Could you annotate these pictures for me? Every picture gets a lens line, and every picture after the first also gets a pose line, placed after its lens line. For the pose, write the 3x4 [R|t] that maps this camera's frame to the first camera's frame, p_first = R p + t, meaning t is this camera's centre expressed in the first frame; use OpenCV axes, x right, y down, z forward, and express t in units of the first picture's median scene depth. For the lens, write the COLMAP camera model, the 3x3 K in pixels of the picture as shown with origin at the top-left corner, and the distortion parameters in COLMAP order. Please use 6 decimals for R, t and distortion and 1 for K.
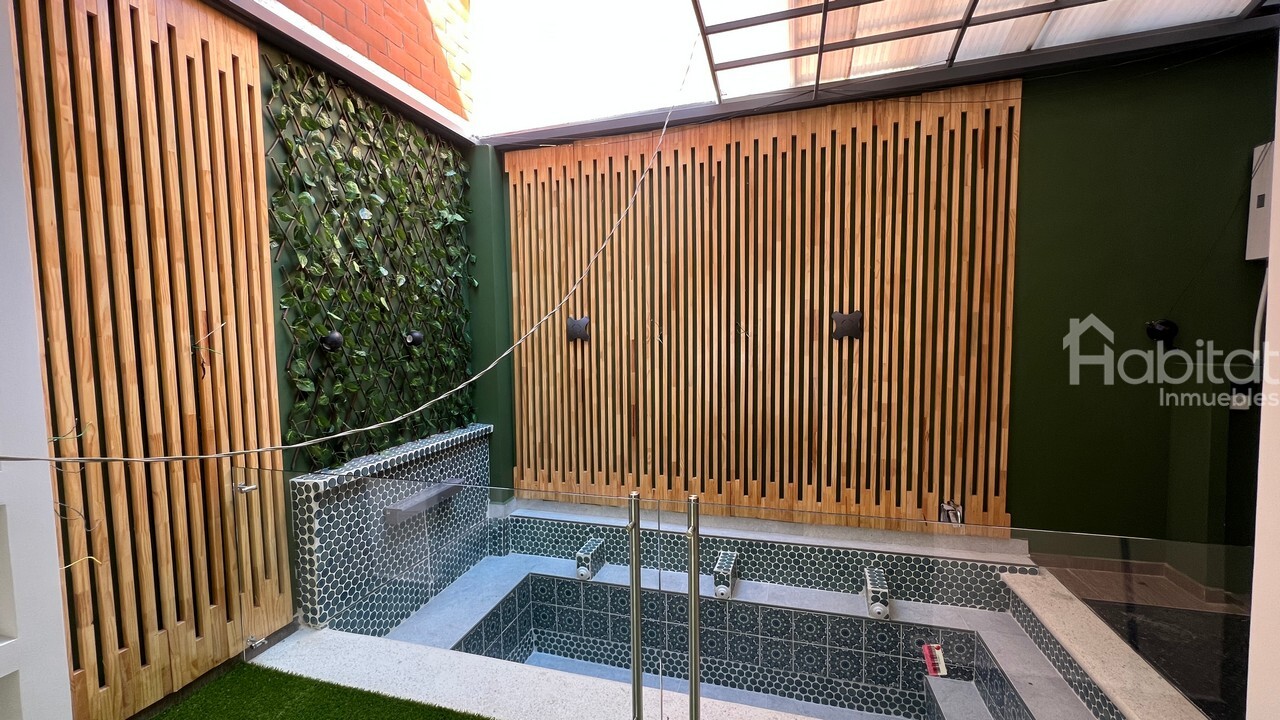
lens RADIAL K [[512.0, 0, 637.2], [0, 512.0, 361.0], [0, 0, 1]] dist [-0.000728, 0.000562]
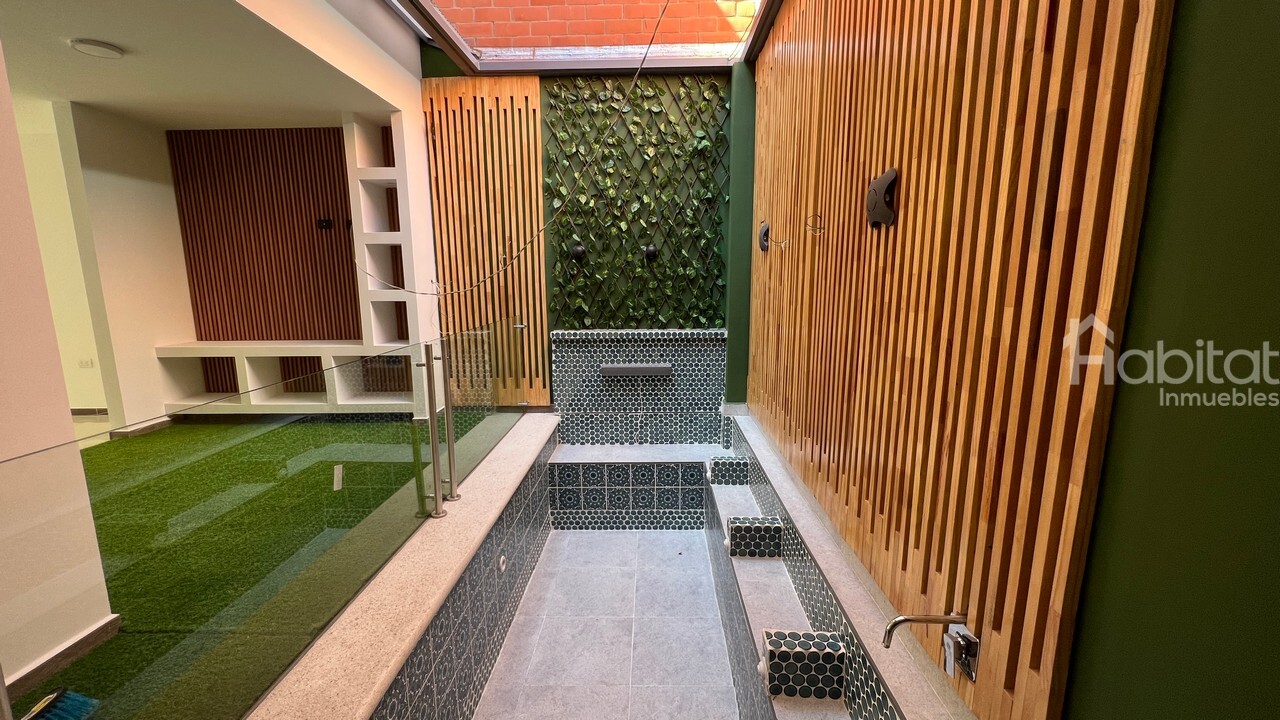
lens RADIAL K [[512.0, 0, 636.8], [0, 512.0, 361.0], [0, 0, 1]] dist [-0.000728, 0.000562]
pose [[0.262537, 0.174208, -0.949066, 0.990796], [-0.057047, 0.984649, 0.164959, 0.022323], [0.963234, 0.010833, 0.268445, 0.700389]]
